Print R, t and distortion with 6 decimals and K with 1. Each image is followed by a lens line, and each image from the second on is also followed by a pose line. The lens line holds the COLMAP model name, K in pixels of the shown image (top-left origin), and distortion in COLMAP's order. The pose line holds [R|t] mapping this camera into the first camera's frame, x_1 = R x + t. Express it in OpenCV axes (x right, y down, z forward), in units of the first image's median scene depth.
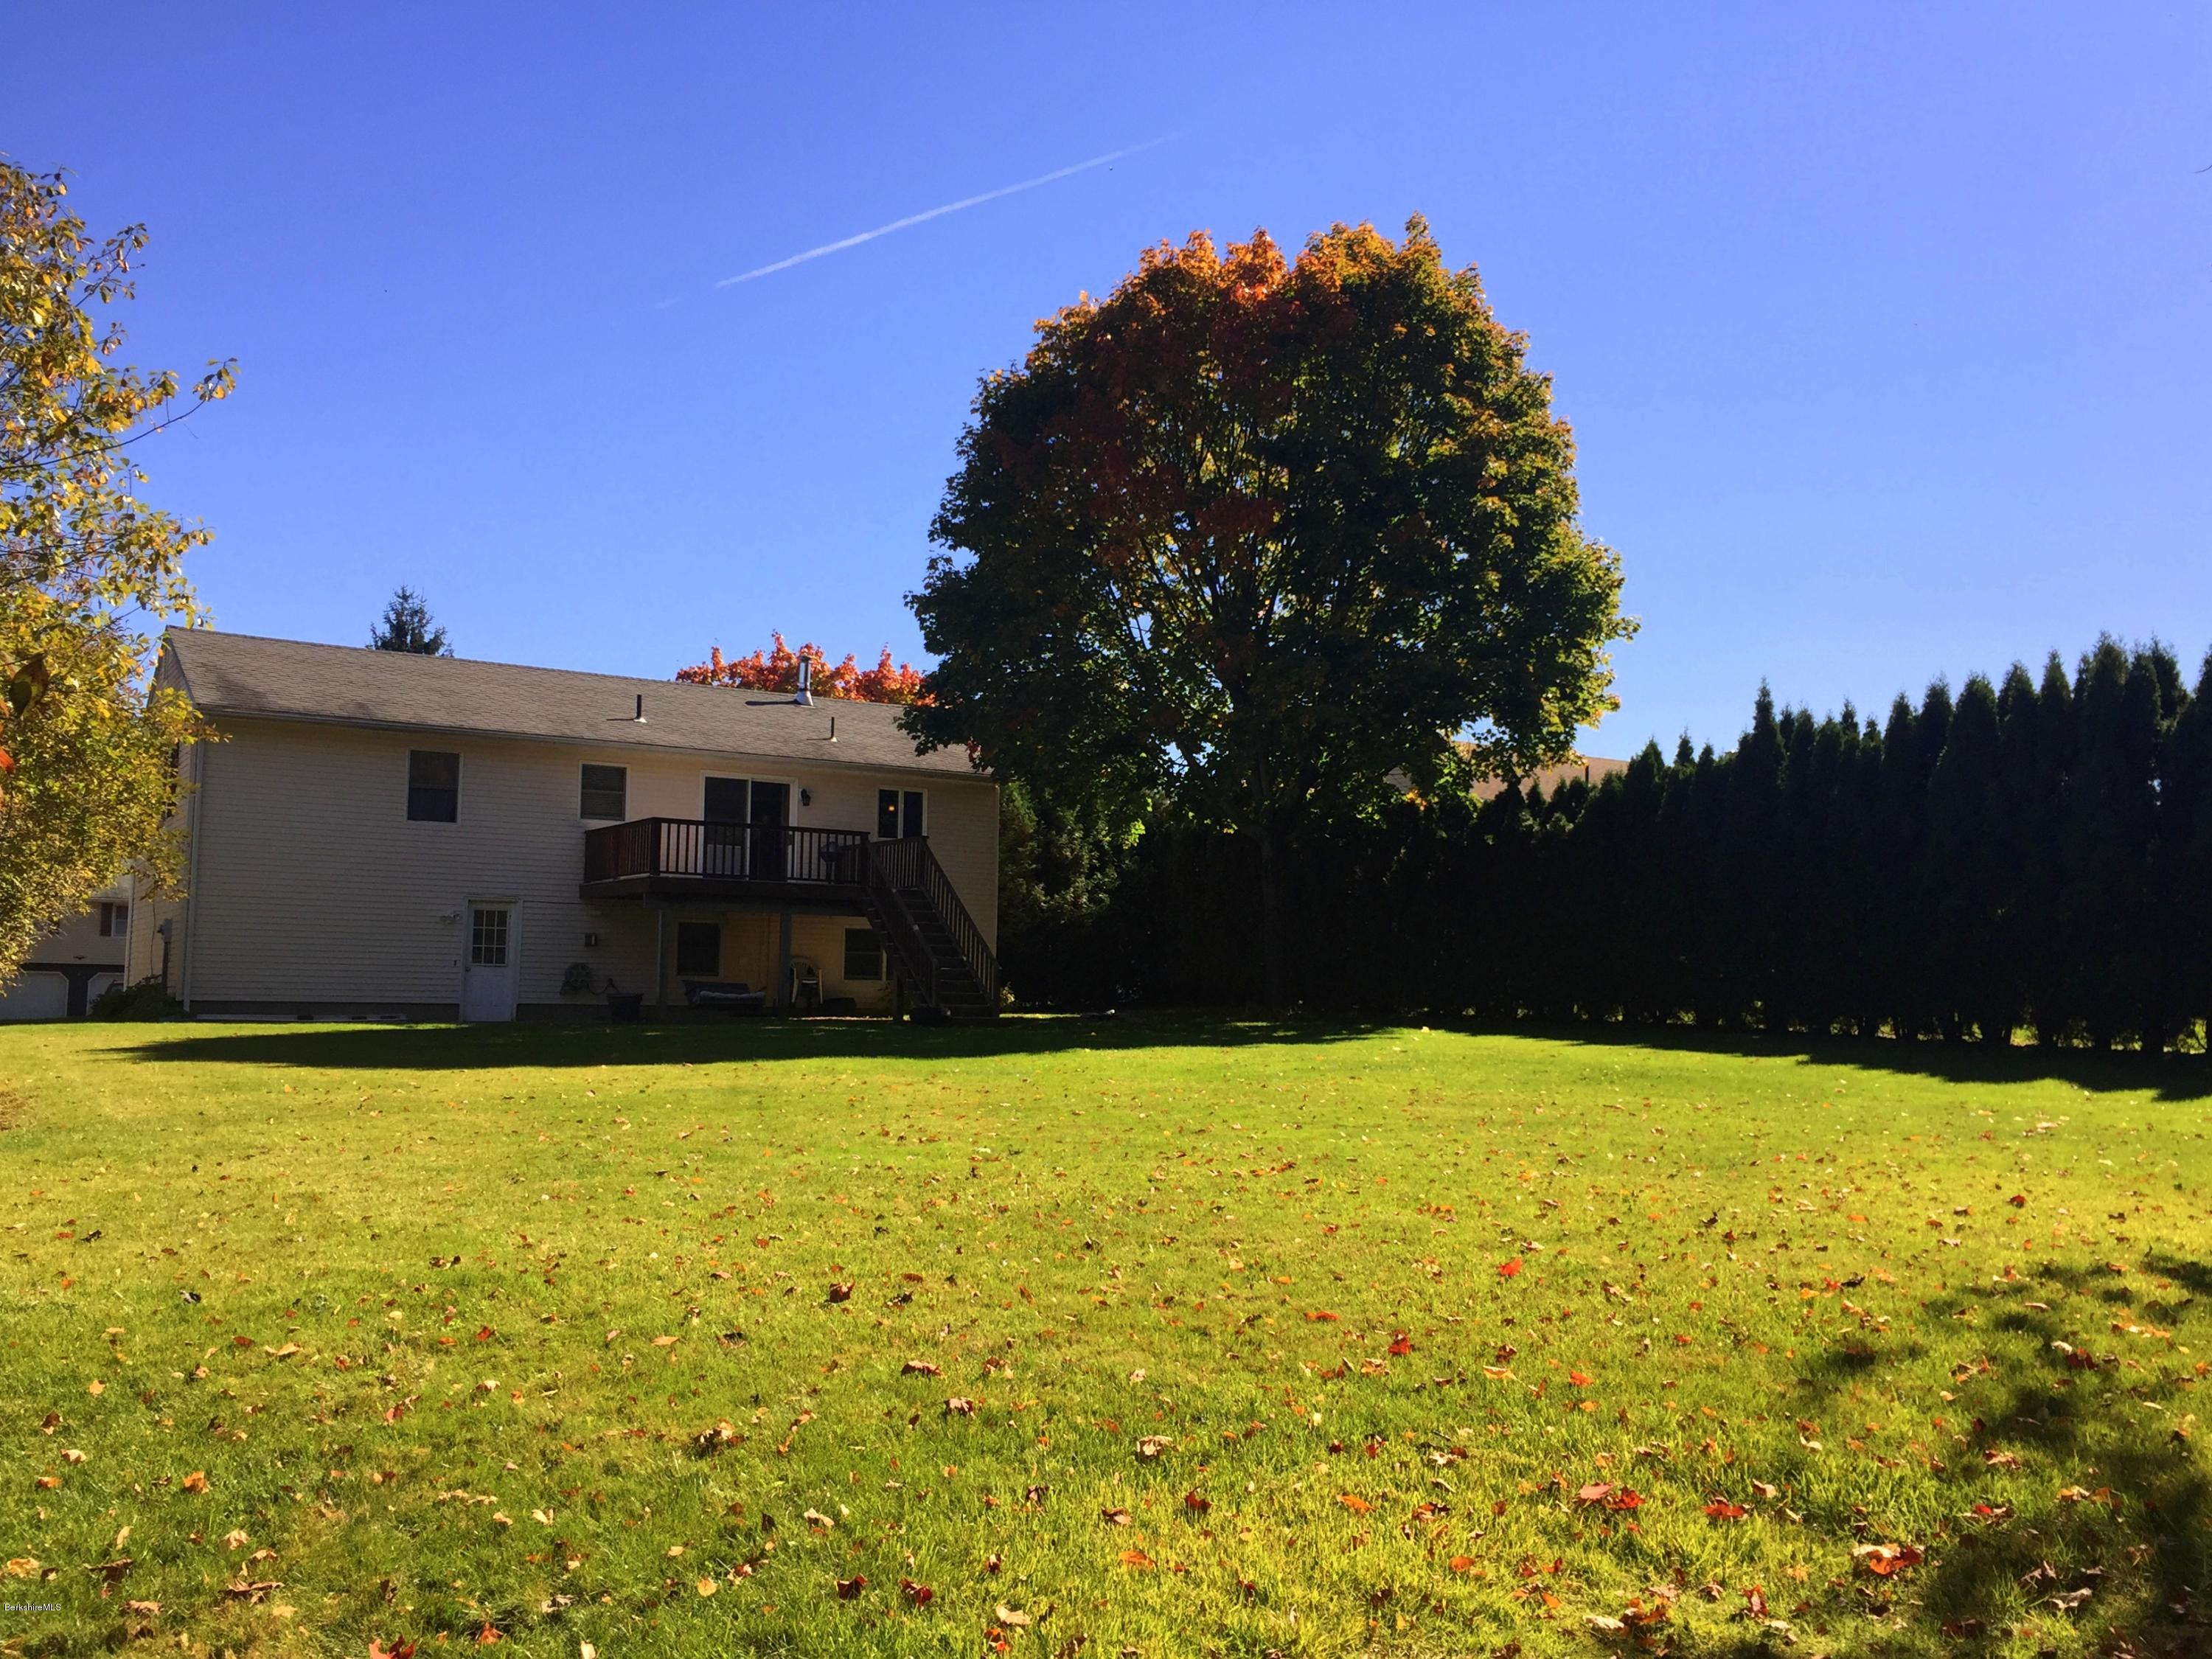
lens RADIAL K [[1922.3, 0, 1111.4], [0, 1922.3, 828.2], [0, 0, 1]] dist [0.069111, -0.085908]
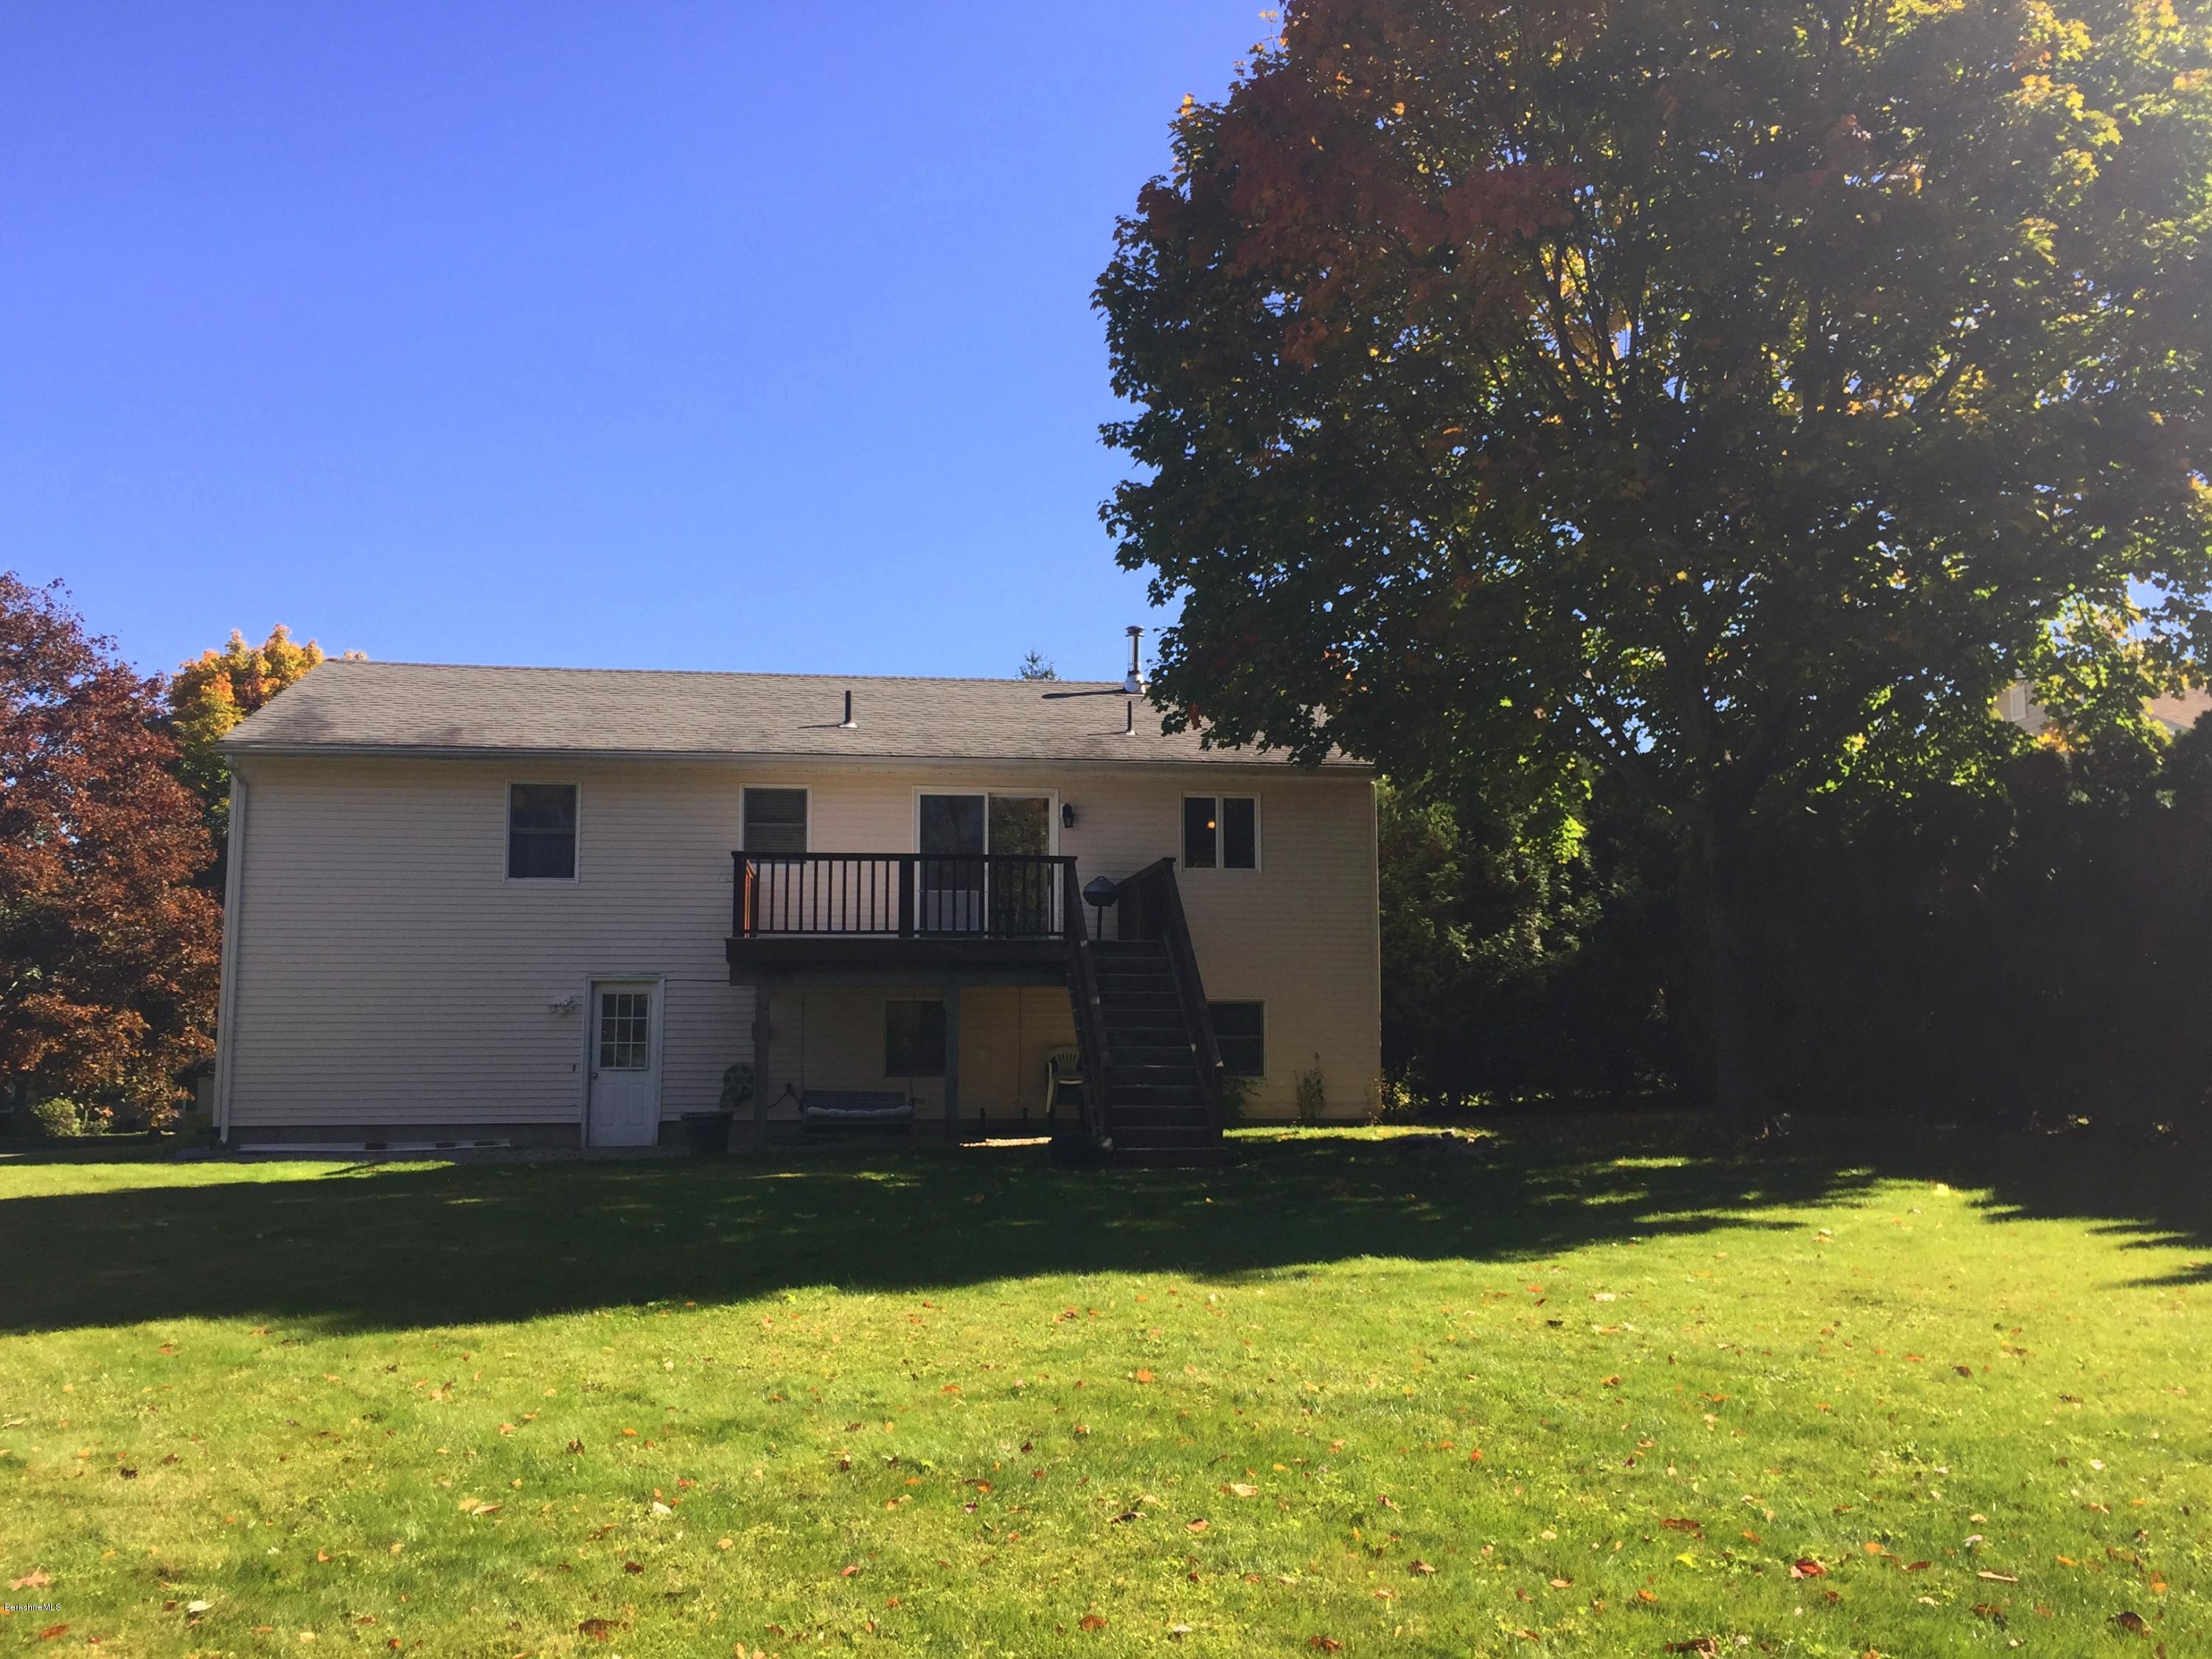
lens RADIAL K [[1922.3, 0, 1111.4], [0, 1922.3, 828.2], [0, 0, 1]] dist [0.069111, -0.085908]
pose [[0.912683, -0.067596, -0.403040, 0.139163], [0.054475, 0.997548, -0.043946, 0.020502], [0.405022, 0.018153, 0.914127, 0.379147]]
